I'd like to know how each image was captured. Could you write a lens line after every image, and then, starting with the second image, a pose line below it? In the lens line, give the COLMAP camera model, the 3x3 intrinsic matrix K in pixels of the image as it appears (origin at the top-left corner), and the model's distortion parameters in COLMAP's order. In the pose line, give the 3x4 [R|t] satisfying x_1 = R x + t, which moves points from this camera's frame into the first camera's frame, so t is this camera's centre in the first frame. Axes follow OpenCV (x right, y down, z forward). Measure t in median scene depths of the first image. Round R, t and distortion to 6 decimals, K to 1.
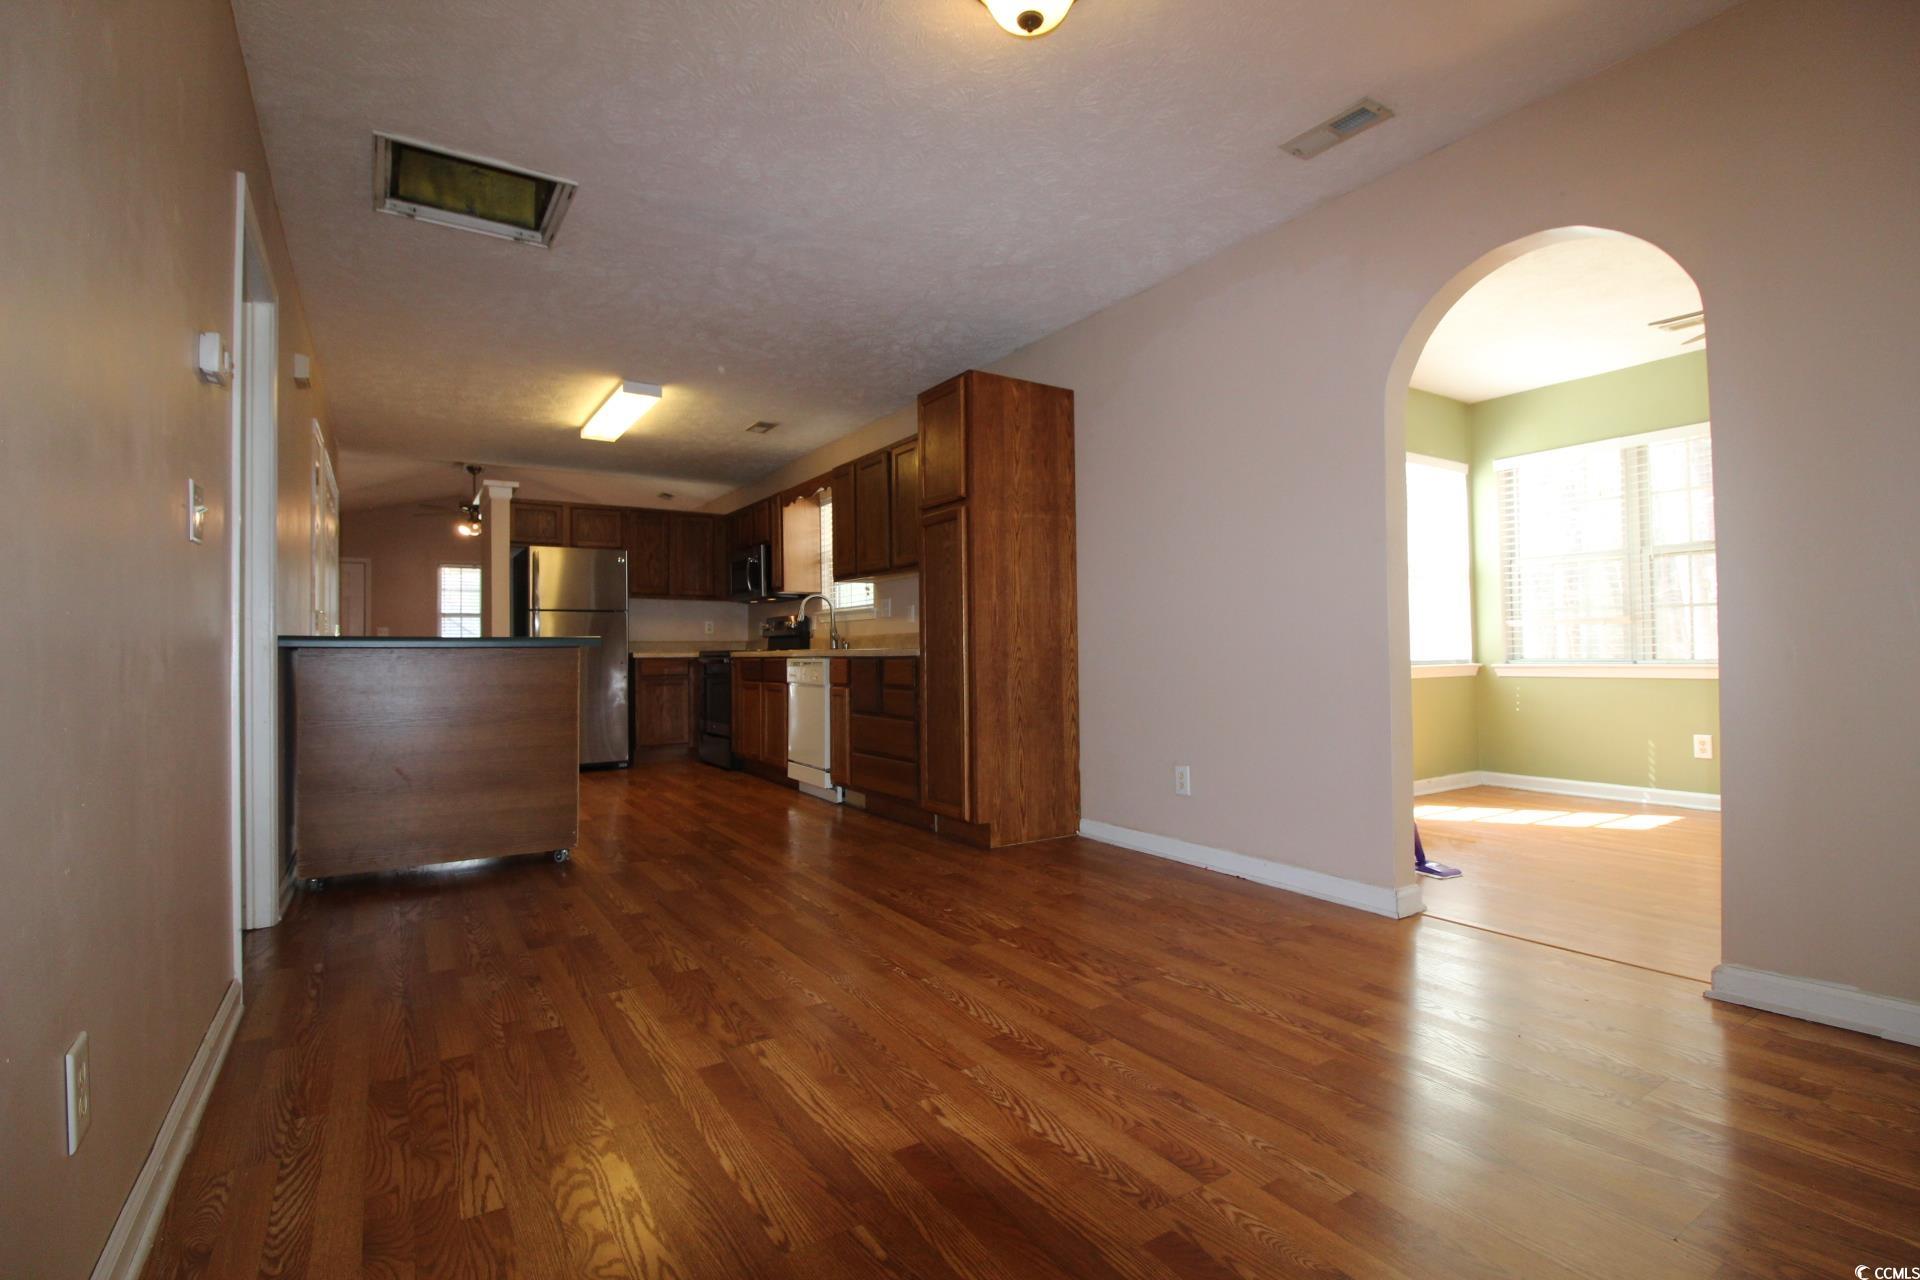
lens RADIAL K [[886.3, 0, 958.6], [0, 886.3, 637.1], [0, 0, 1]] dist [-0.002666, -0.010851]
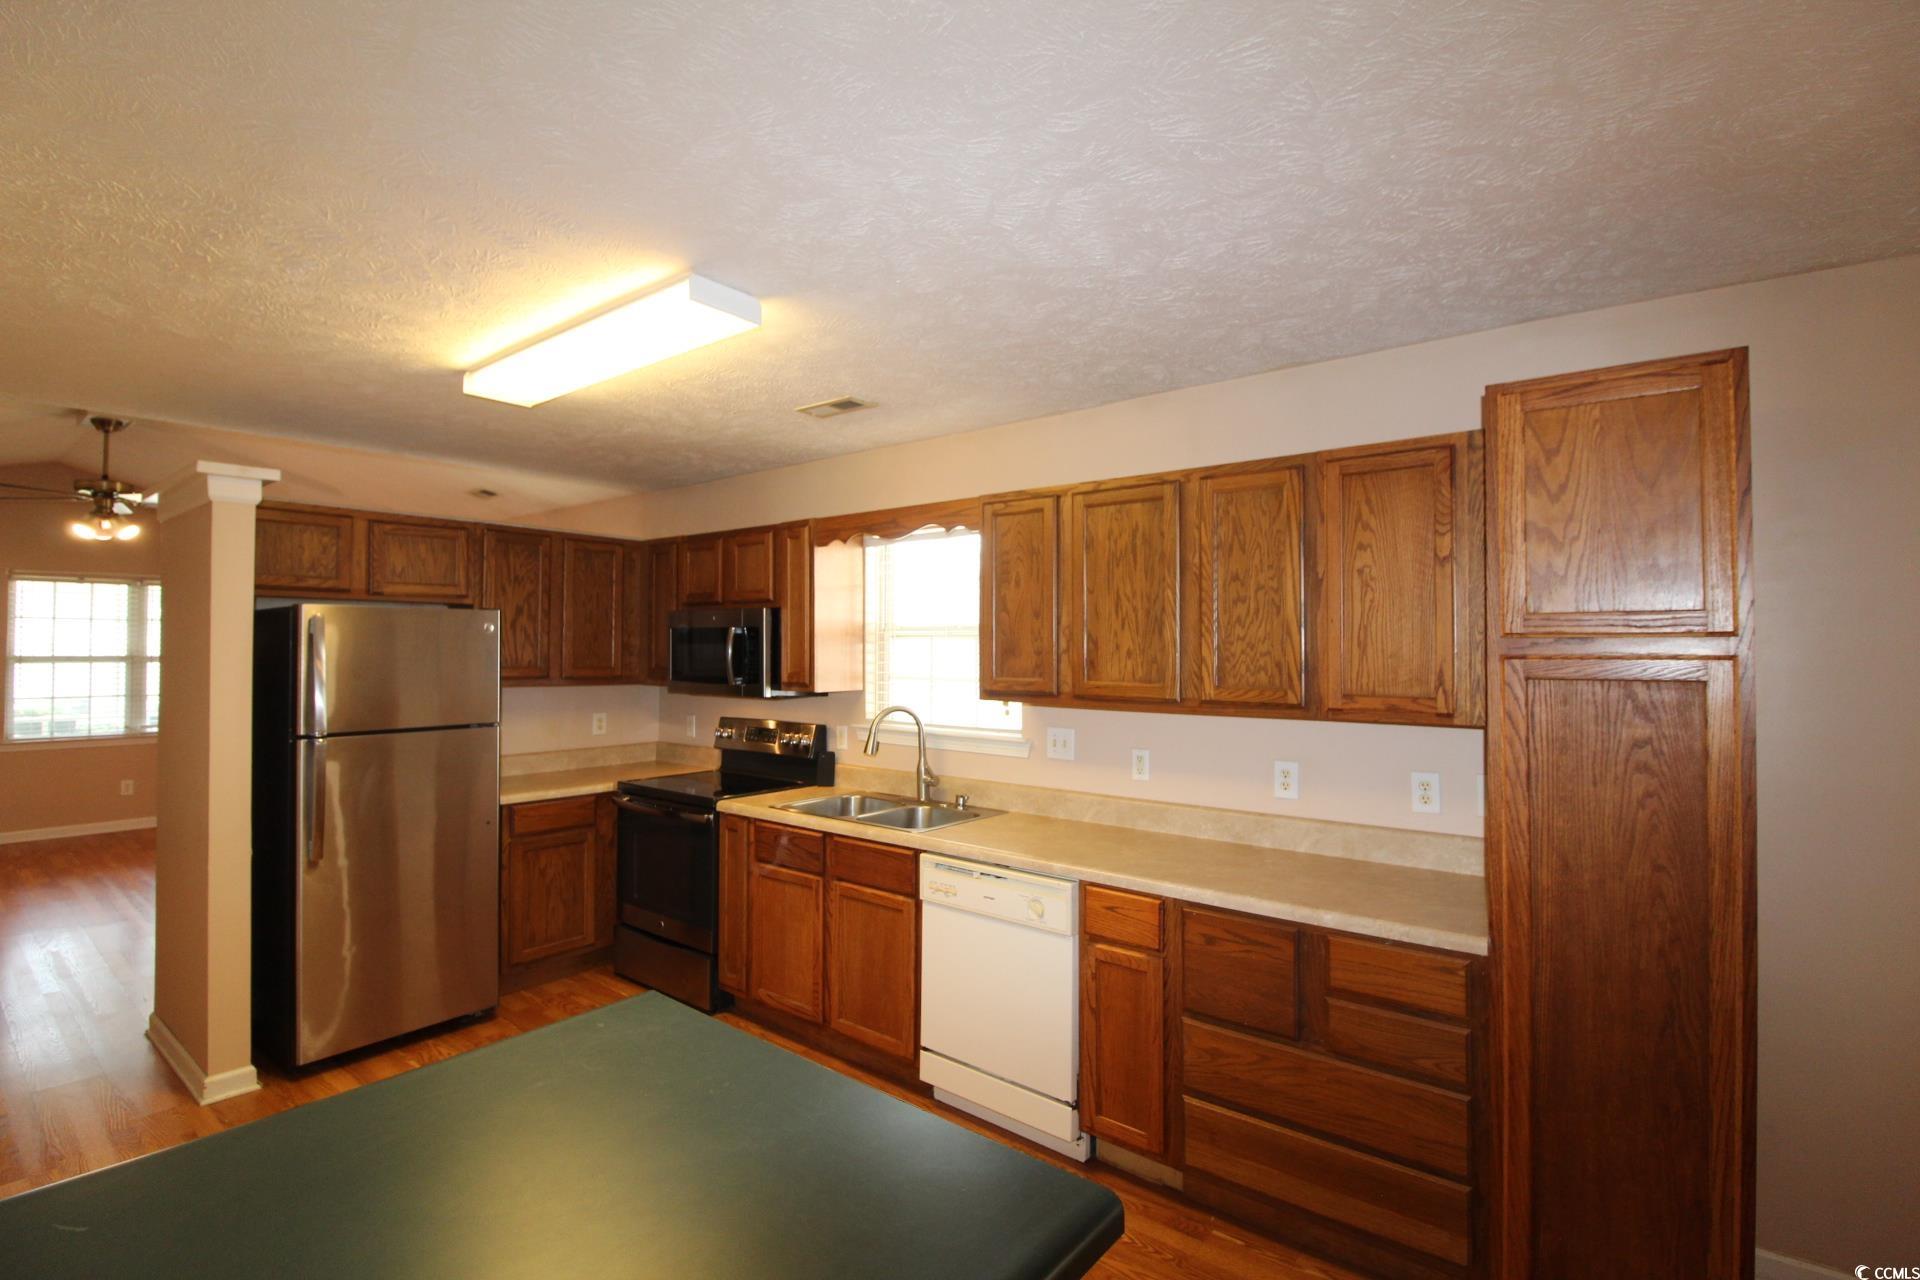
lens RADIAL K [[886.3, 0, 967.8], [0, 886.3, 622.0], [0, 0, 1]] dist [-0.002666, -0.010851]
pose [[0.947160, 0.023135, 0.319926, -0.293861], [-0.017462, 0.999636, -0.020589, -0.089080], [-0.320286, 0.013914, 0.947219, 0.429054]]
